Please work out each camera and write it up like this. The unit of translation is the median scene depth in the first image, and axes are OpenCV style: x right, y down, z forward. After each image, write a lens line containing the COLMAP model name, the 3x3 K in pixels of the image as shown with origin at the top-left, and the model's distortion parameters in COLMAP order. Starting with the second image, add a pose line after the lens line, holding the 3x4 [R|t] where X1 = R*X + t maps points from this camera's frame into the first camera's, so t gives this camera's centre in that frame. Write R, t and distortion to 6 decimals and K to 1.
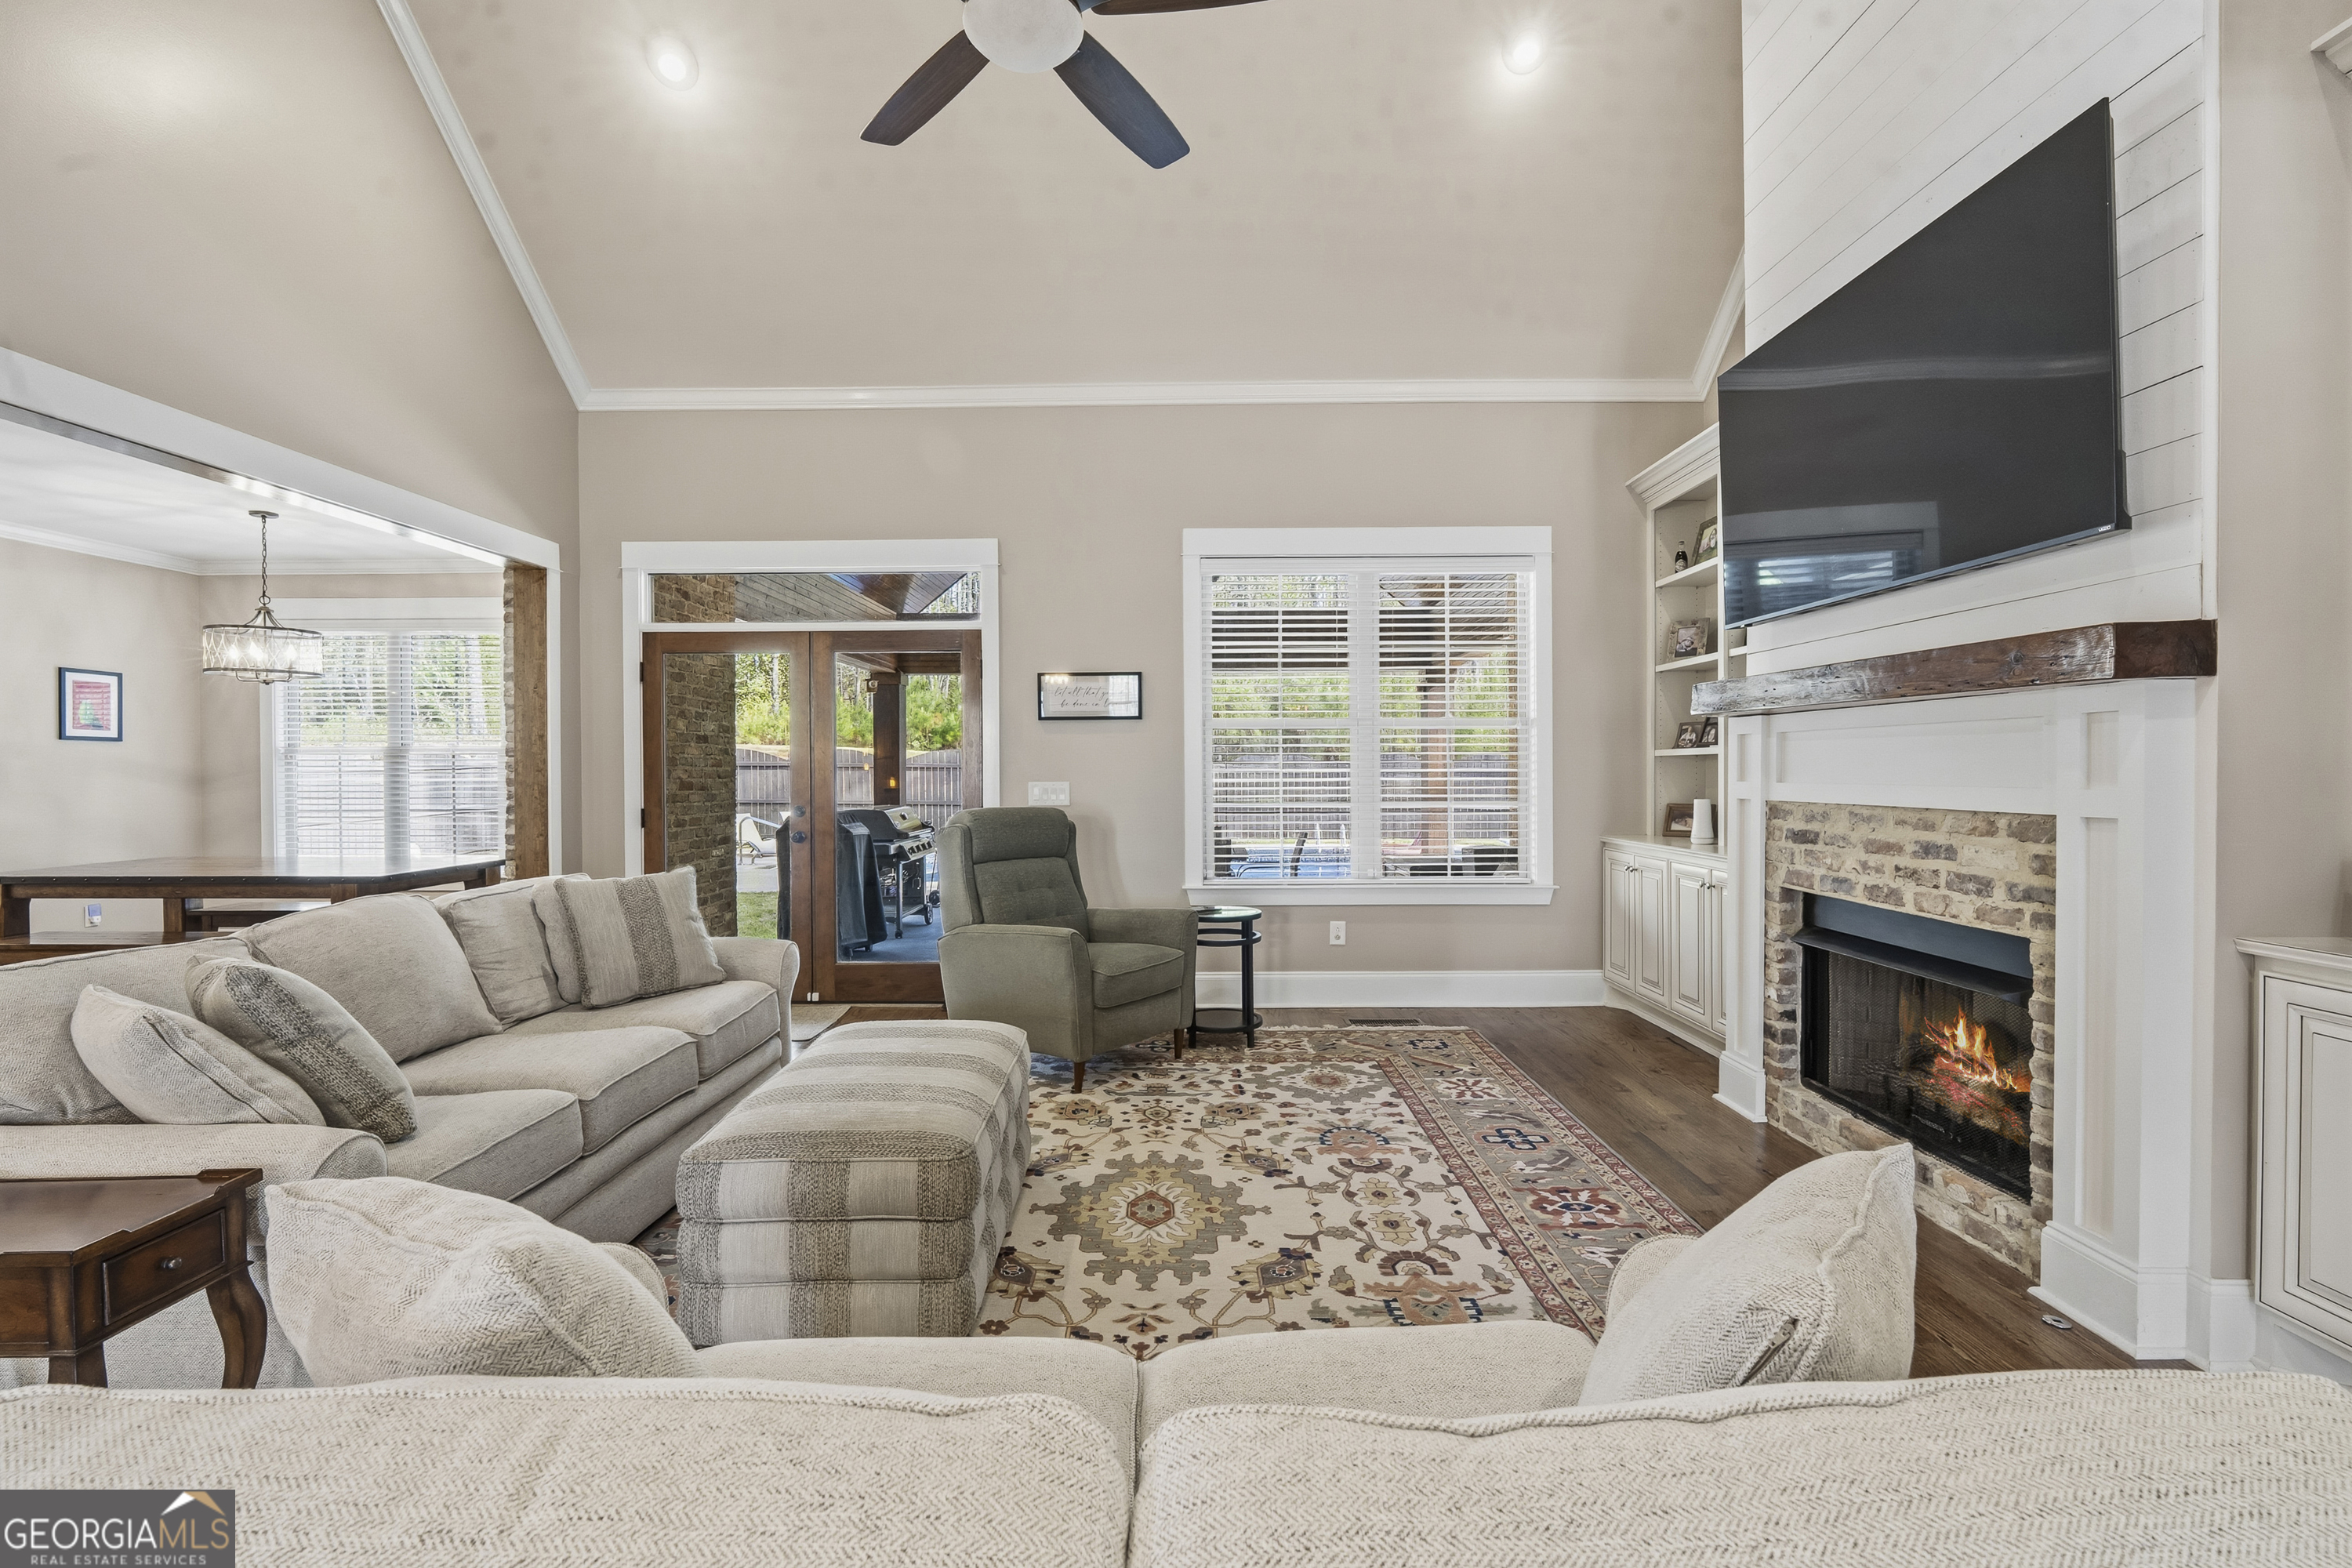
lens RADIAL K [[1052.9, 0, 1171.0], [0, 1052.9, 781.0], [0, 0, 1]] dist [-0.012664, 0.003322]
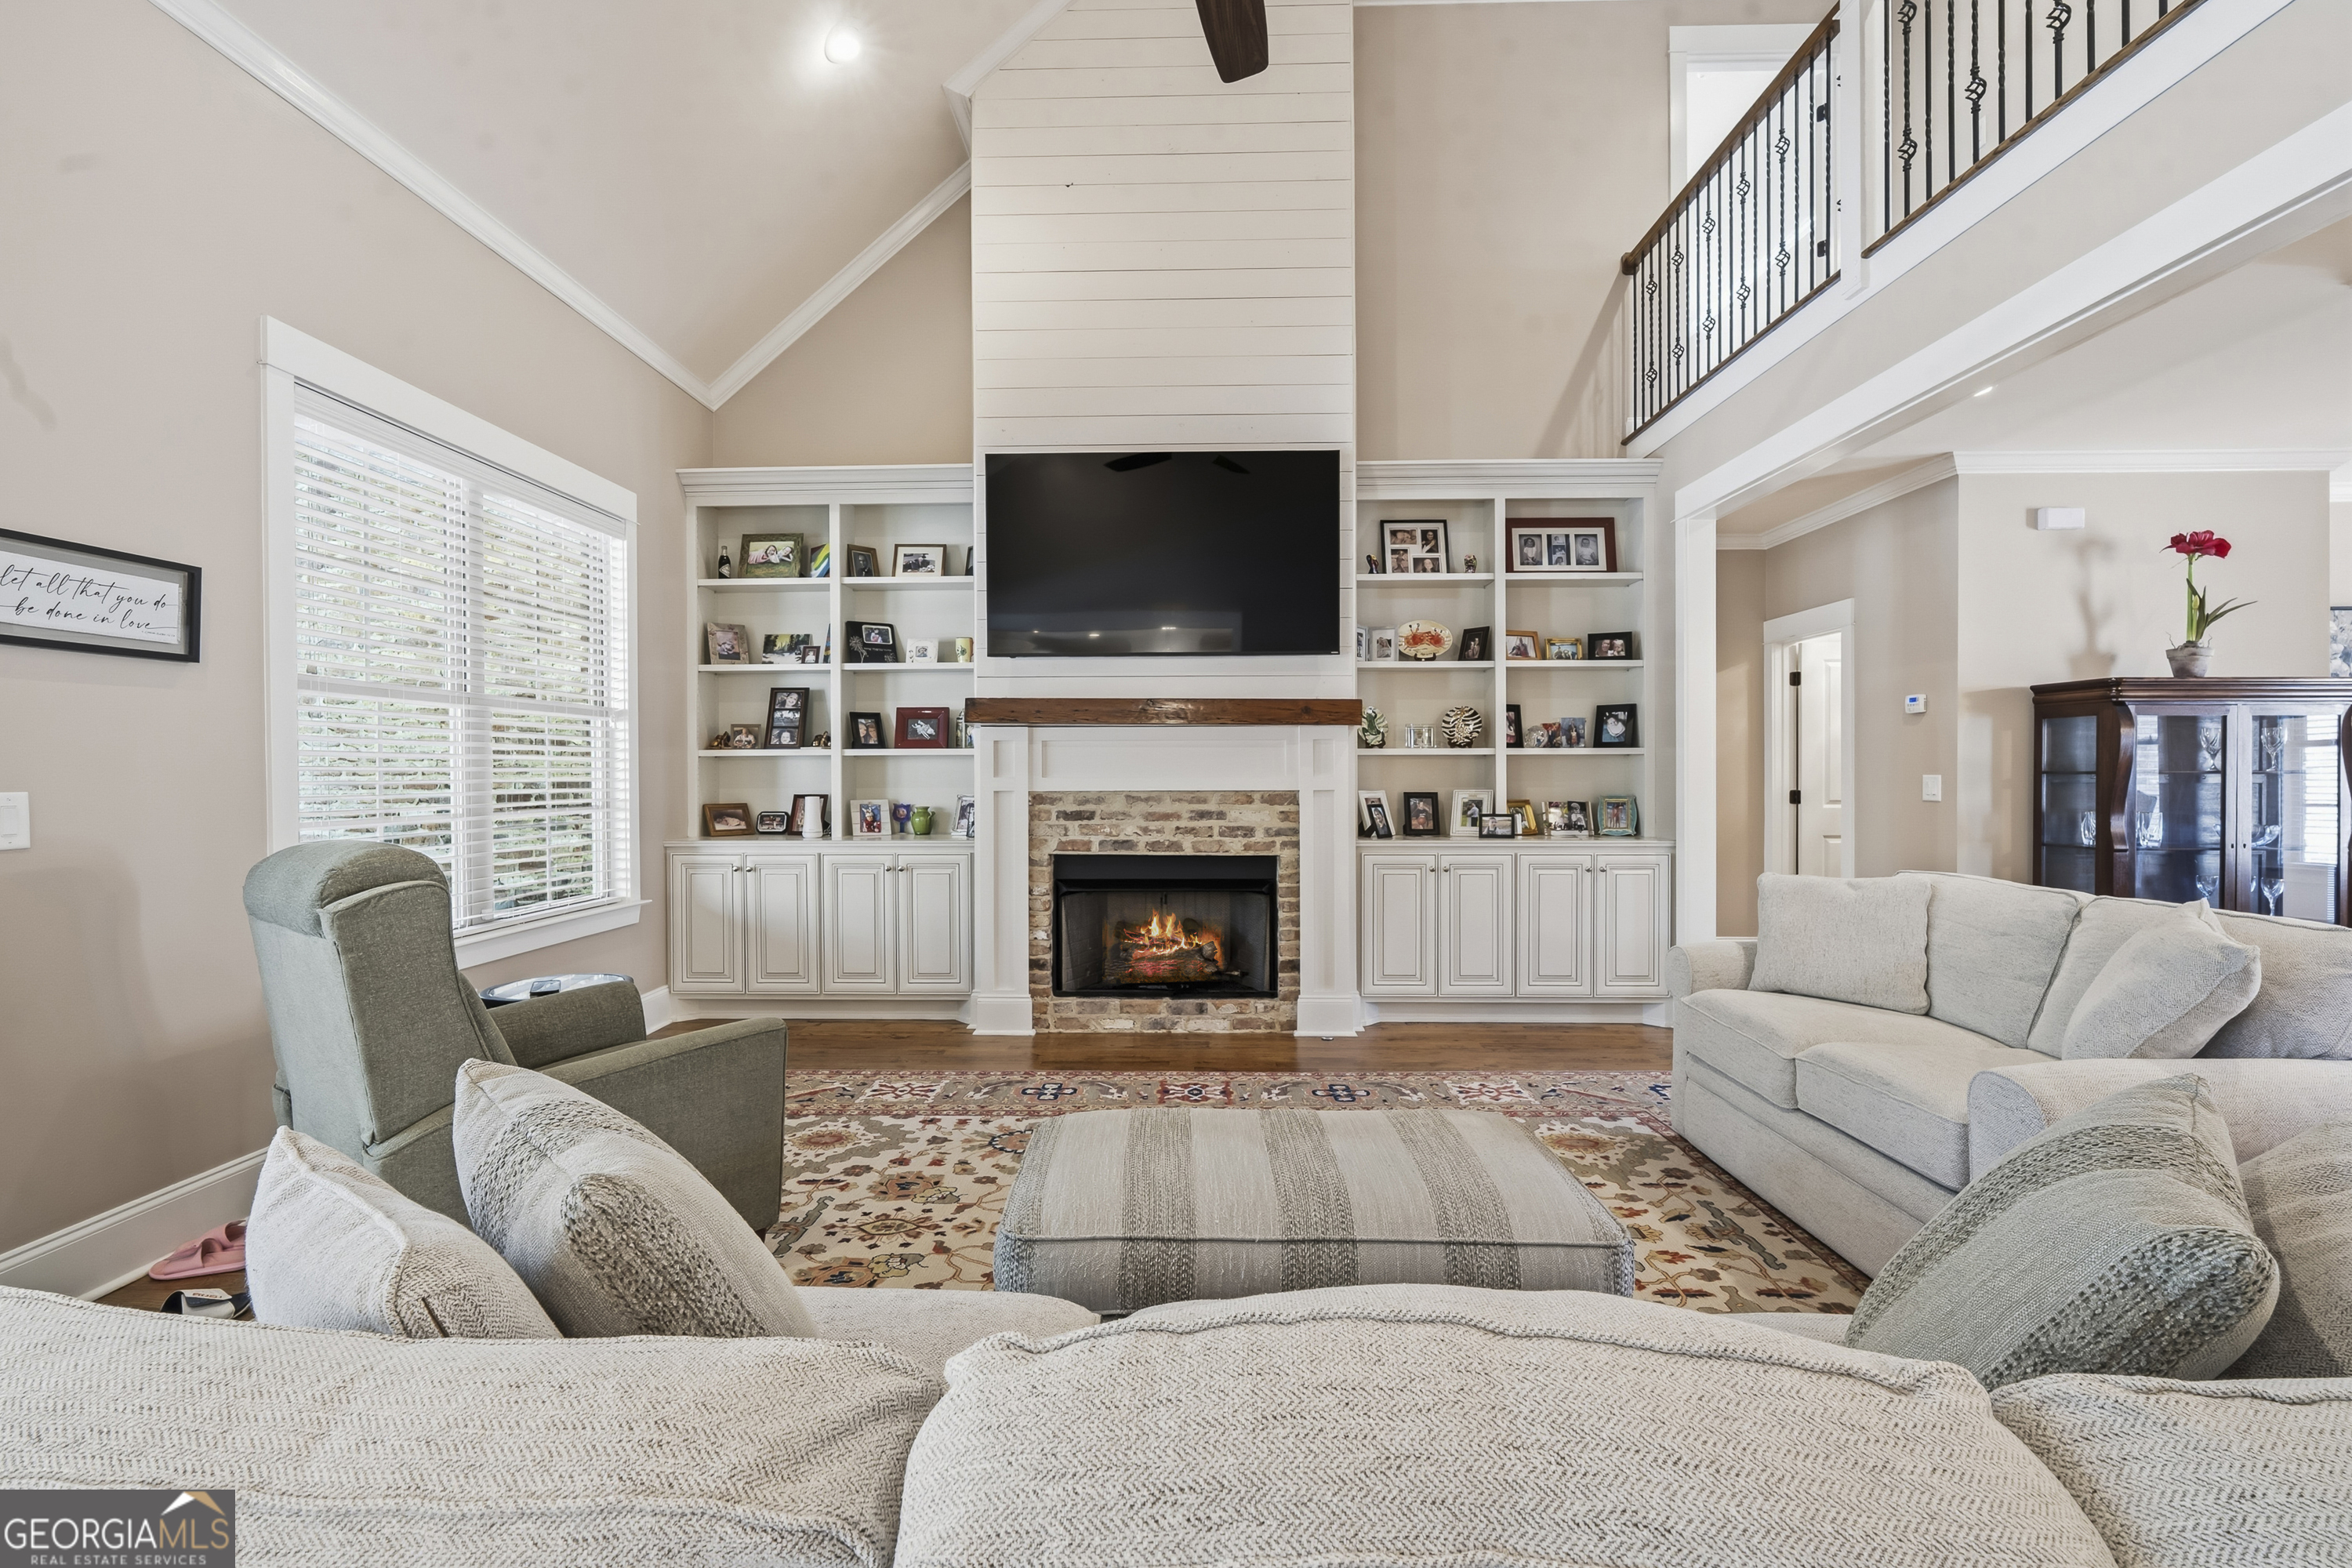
lens RADIAL K [[1052.9, 0, 1171.0], [0, 1052.9, 781.0], [0, 0, 1]] dist [-0.012664, 0.003322]
pose [[0.018132, -0.005725, 0.999819, -0.806581], [0.014179, 0.999885, 0.005468, 0.000724], [-0.999735, 0.014077, 0.018211, 0.844597]]
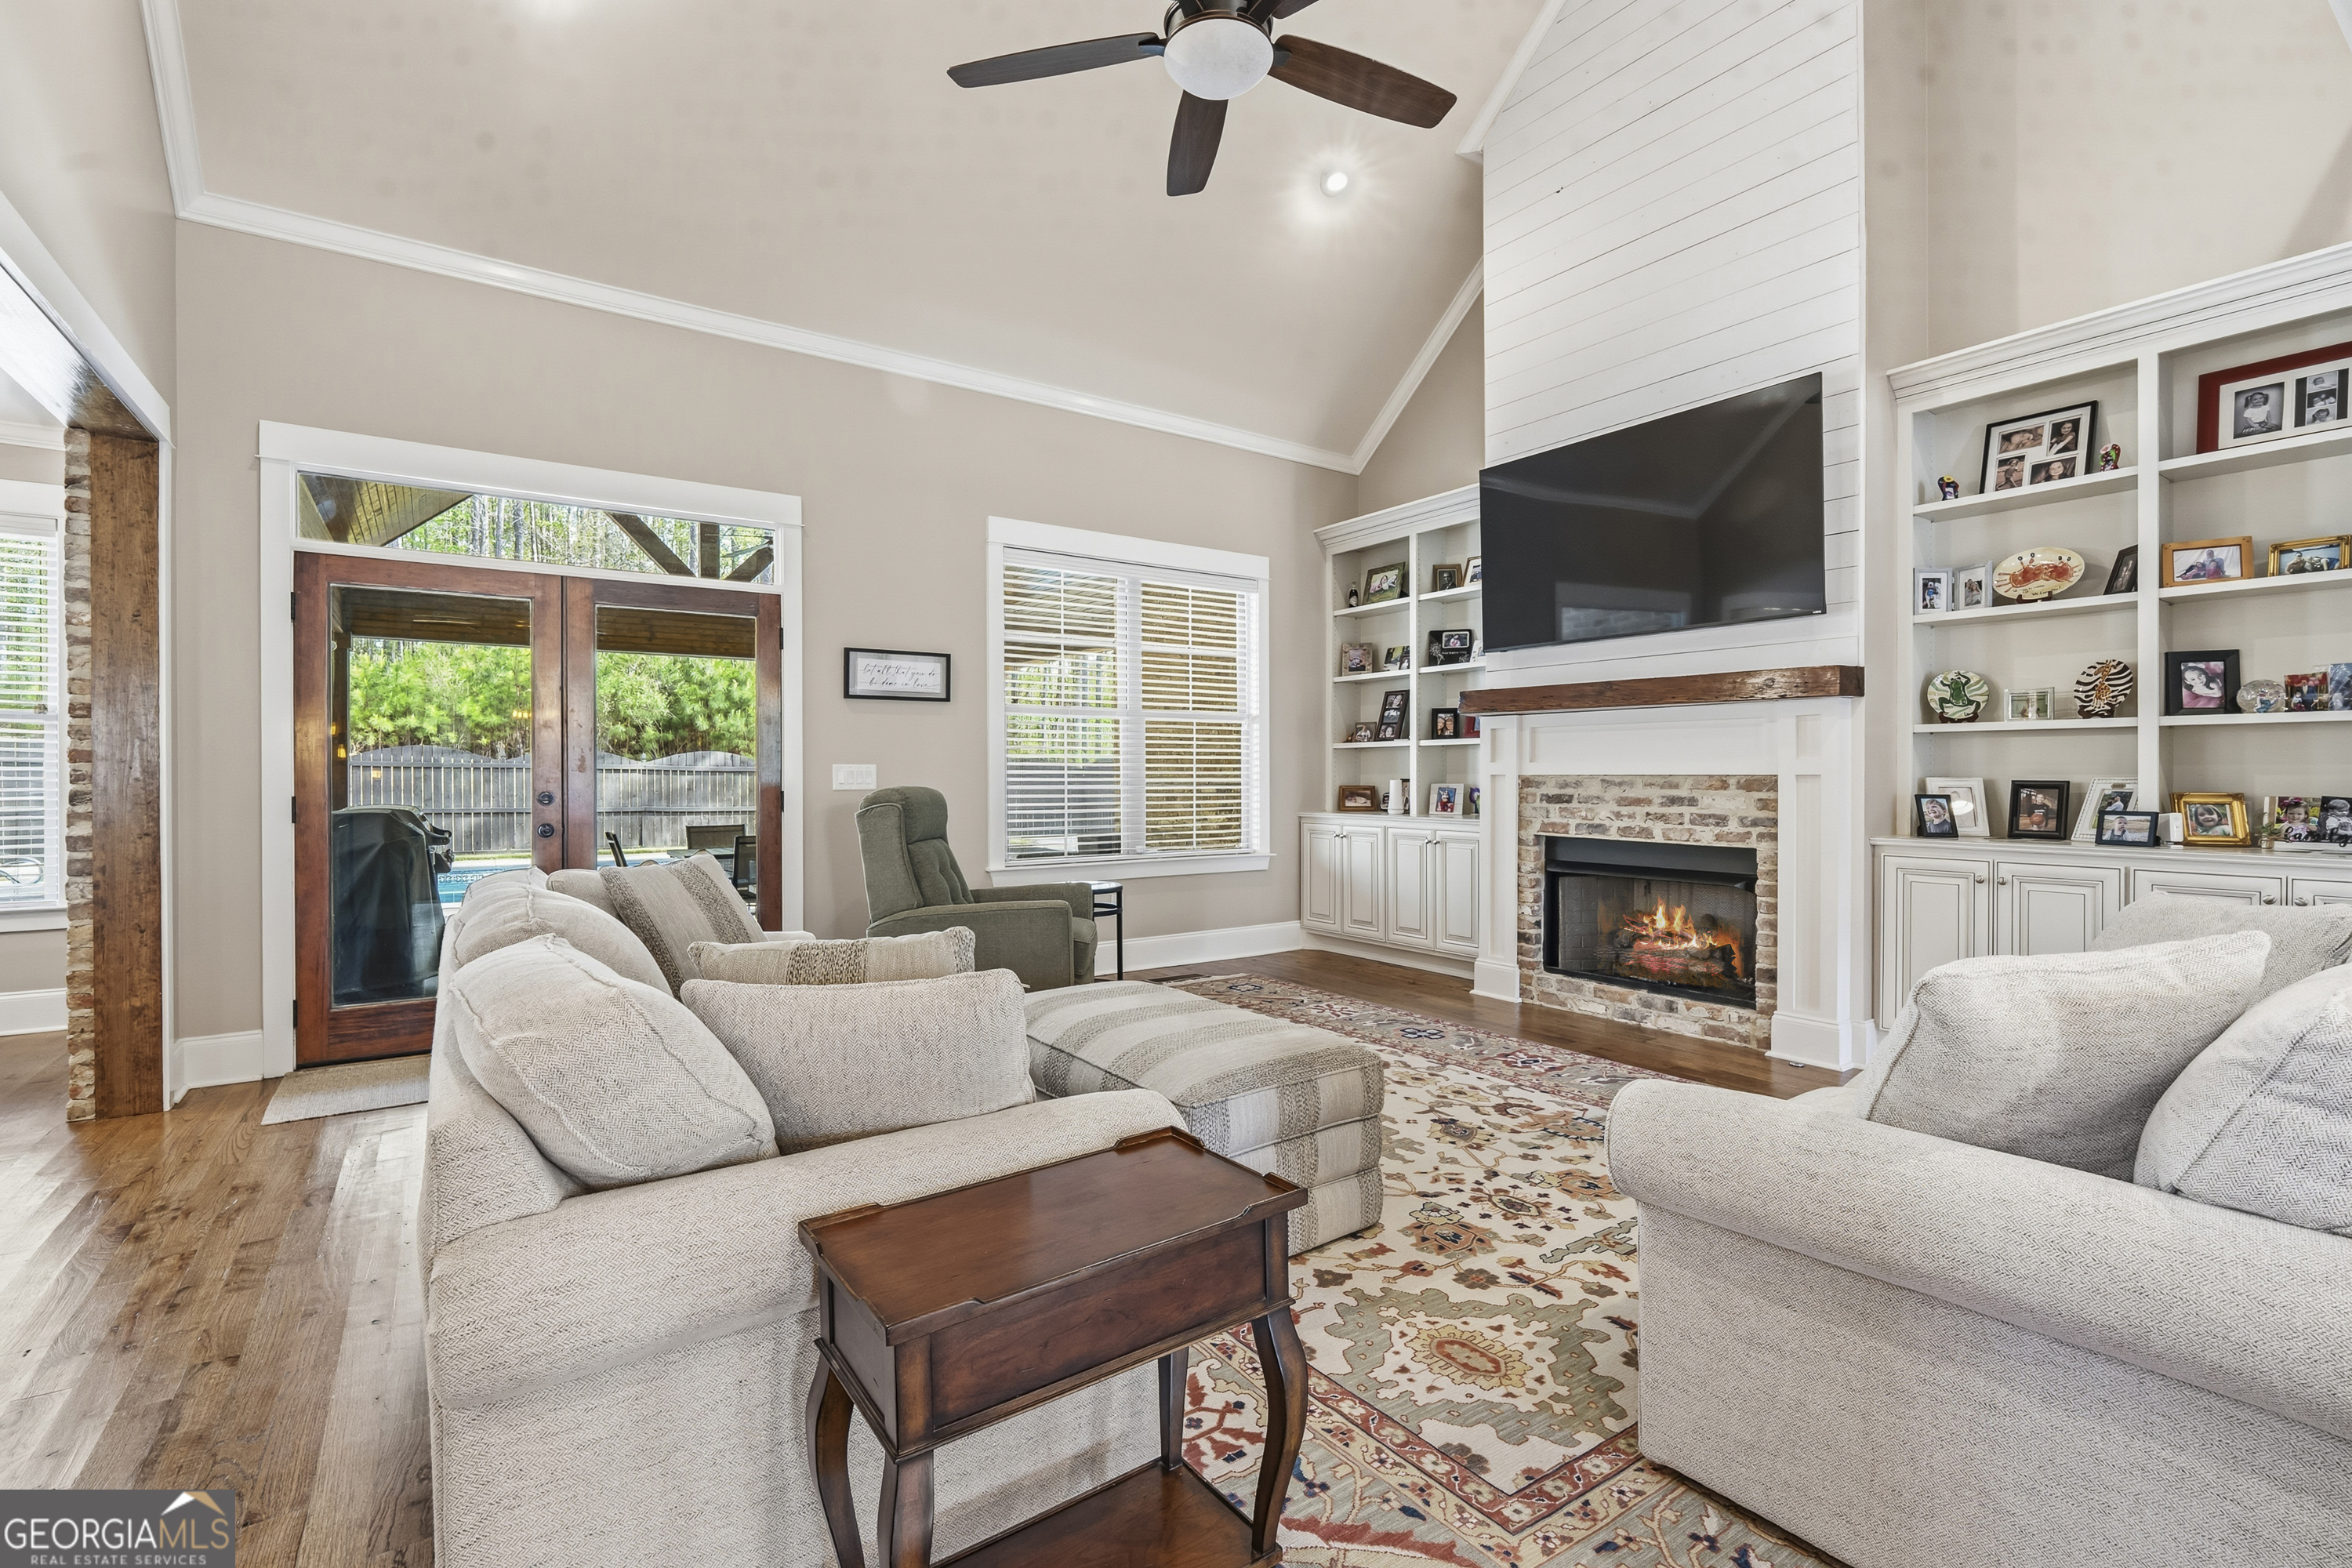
lens RADIAL K [[1052.9, 0, 1171.0], [0, 1052.9, 781.0], [0, 0, 1]] dist [-0.012664, 0.003322]
pose [[0.817407, 0.000050, 0.576061, -0.676562], [0.003561, 0.999980, -0.005140, 0.034041], [-0.576050, 0.006253, 0.817391, 0.114134]]
